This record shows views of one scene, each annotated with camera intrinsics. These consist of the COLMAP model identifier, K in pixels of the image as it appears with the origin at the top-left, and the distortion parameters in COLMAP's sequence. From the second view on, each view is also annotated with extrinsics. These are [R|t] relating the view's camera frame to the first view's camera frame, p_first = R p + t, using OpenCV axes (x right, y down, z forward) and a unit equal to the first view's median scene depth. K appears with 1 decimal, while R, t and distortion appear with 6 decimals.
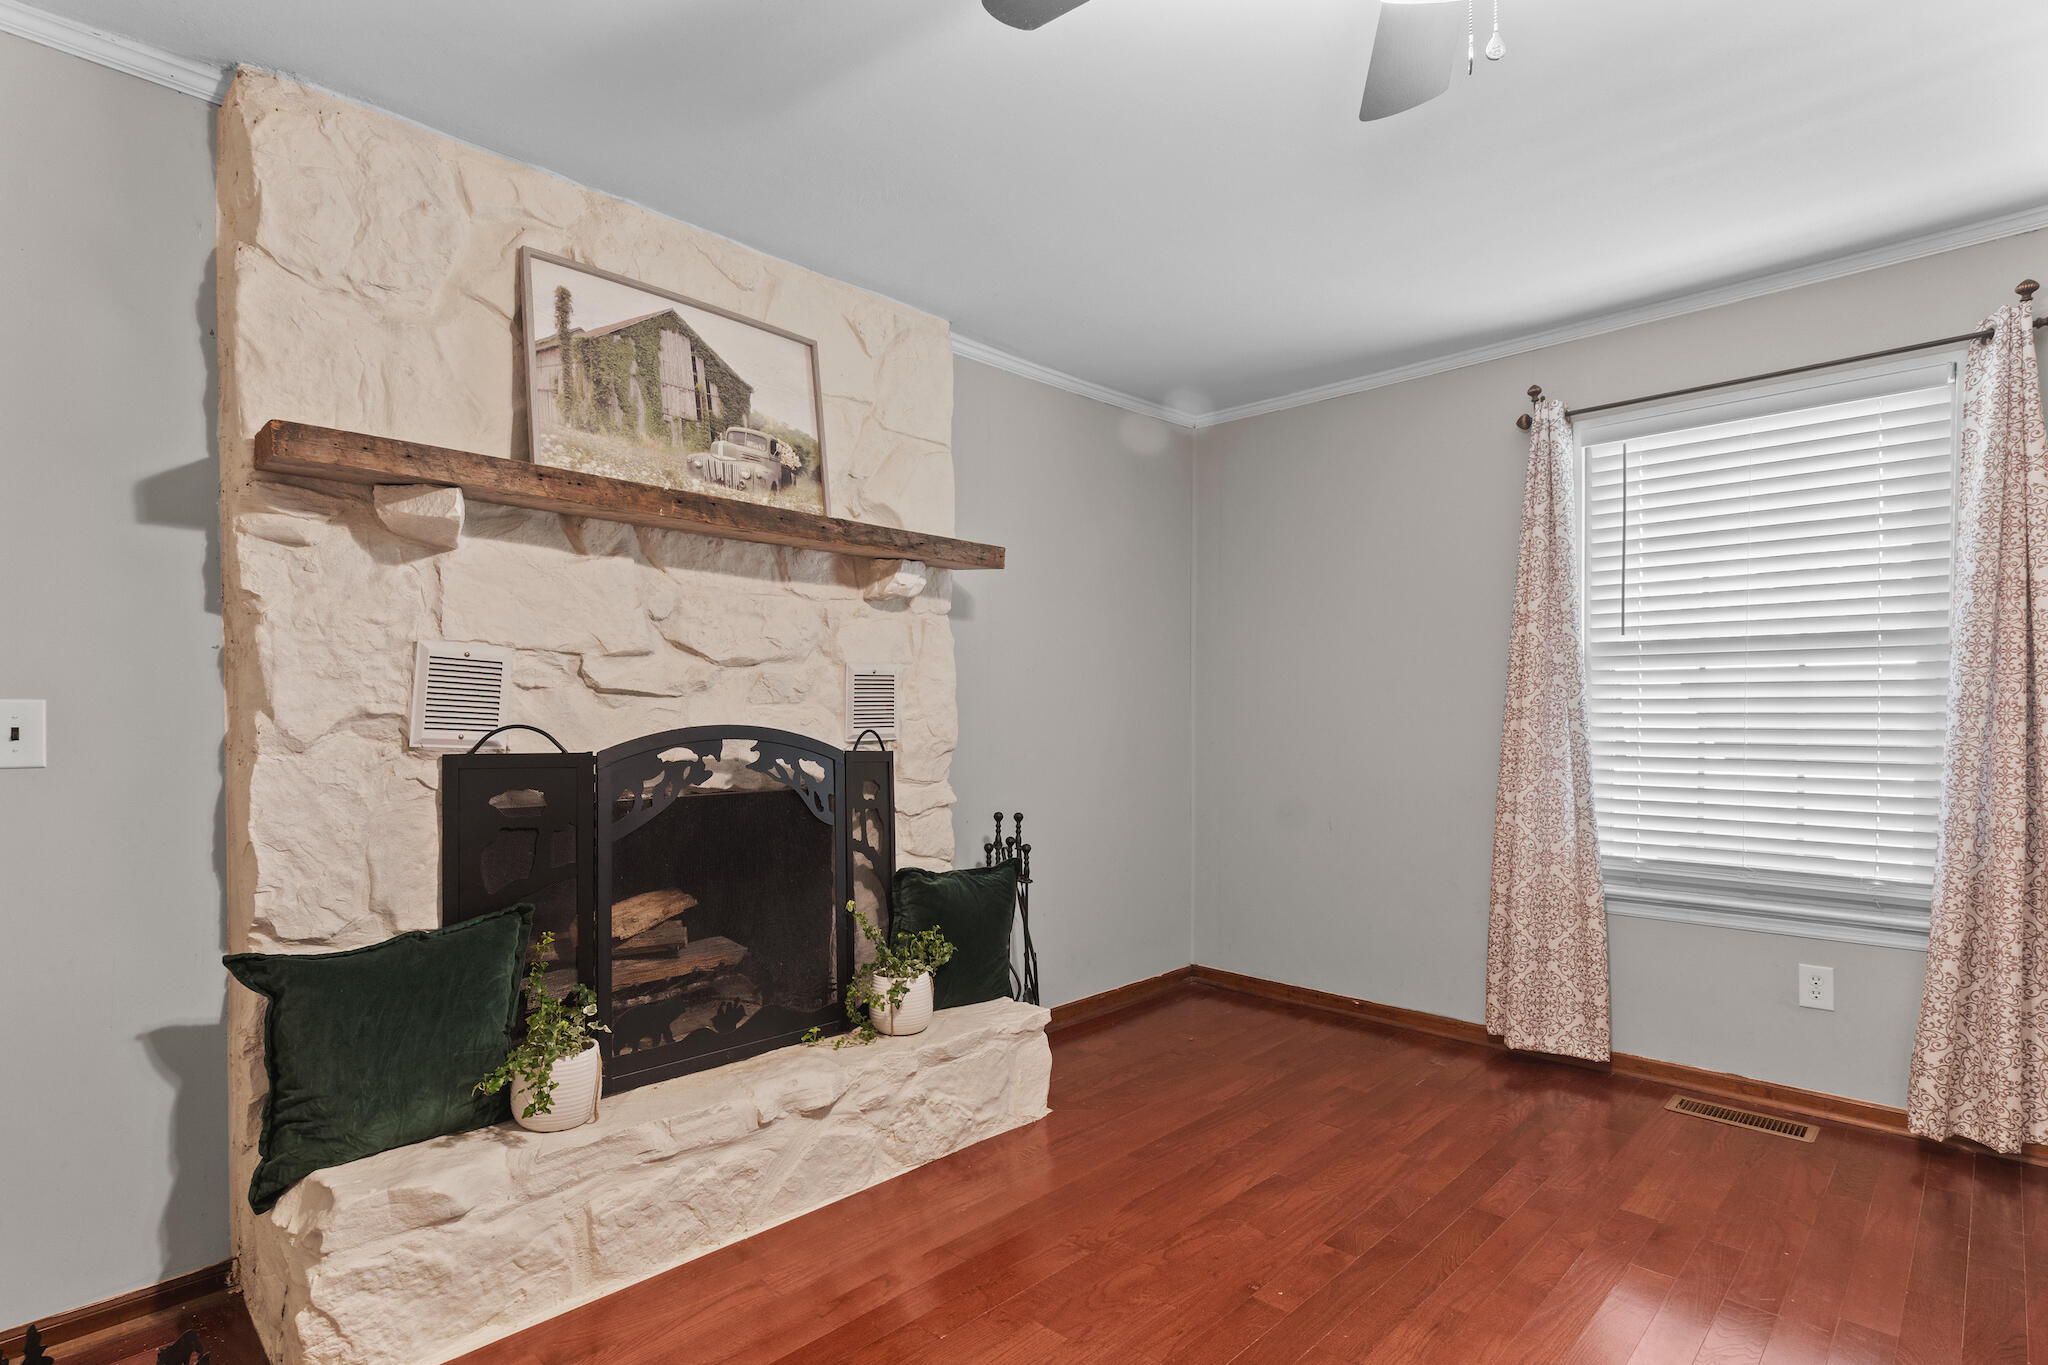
lens RADIAL K [[921.6, 0, 1021.0], [0, 921.6, 697.6], [0, 0, 1]] dist [0.004488, 0.000246]
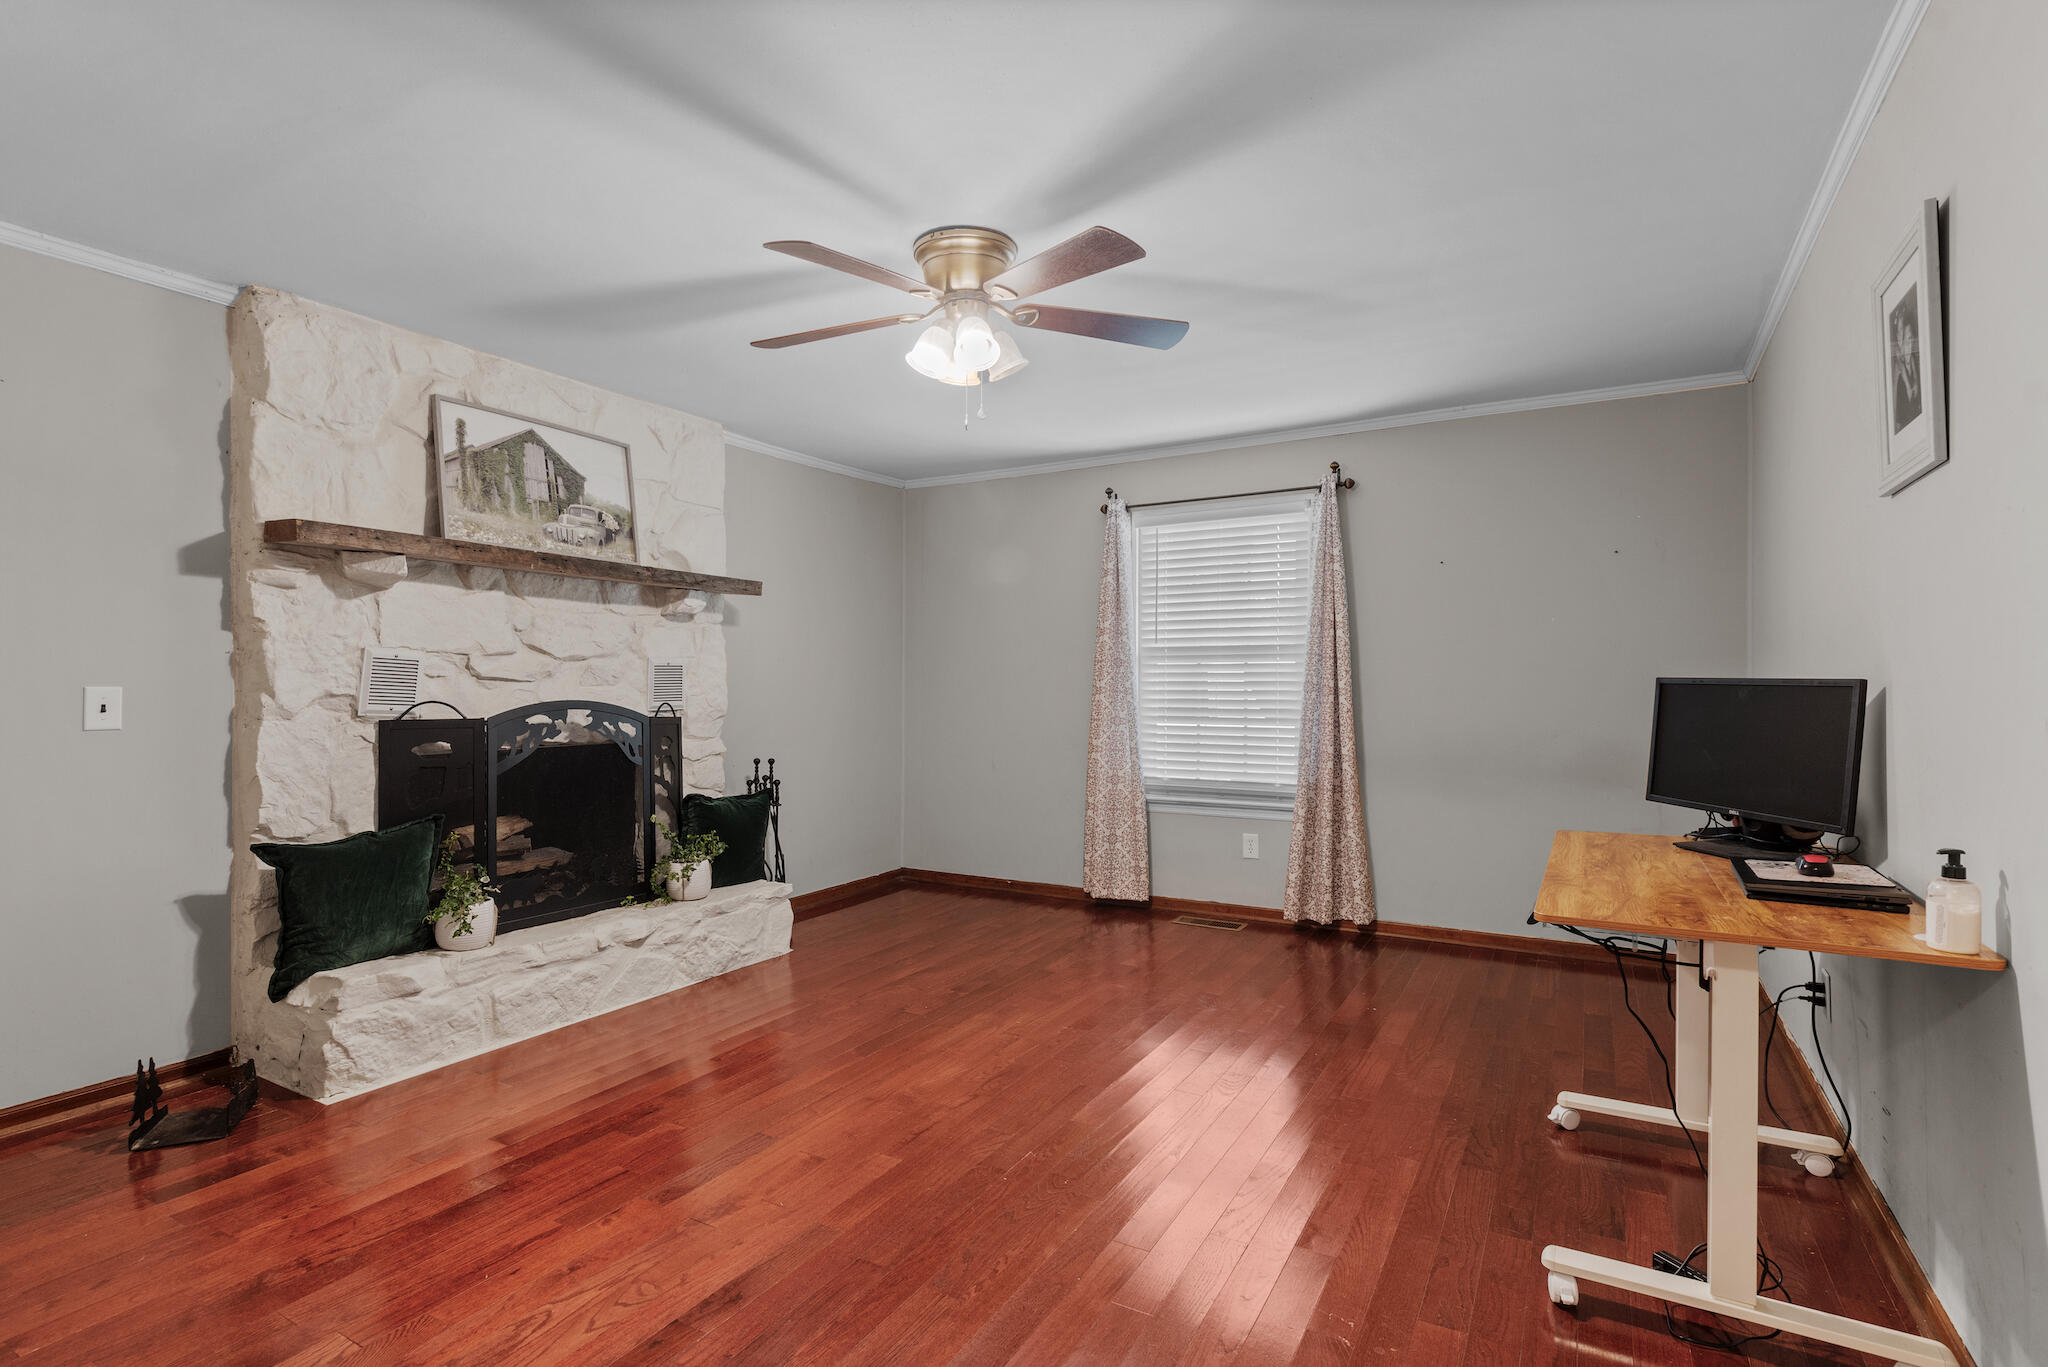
lens RADIAL K [[961.8, 0, 1097.5], [0, 961.8, 675.3], [0, 0, 1]] dist [0.005097, -0.004359]
pose [[0.949891, 0.003787, 0.312558, 0.014347], [-0.007010, 0.999933, 0.009189, -0.031981], [-0.312503, -0.010919, 0.949854, -0.782048]]
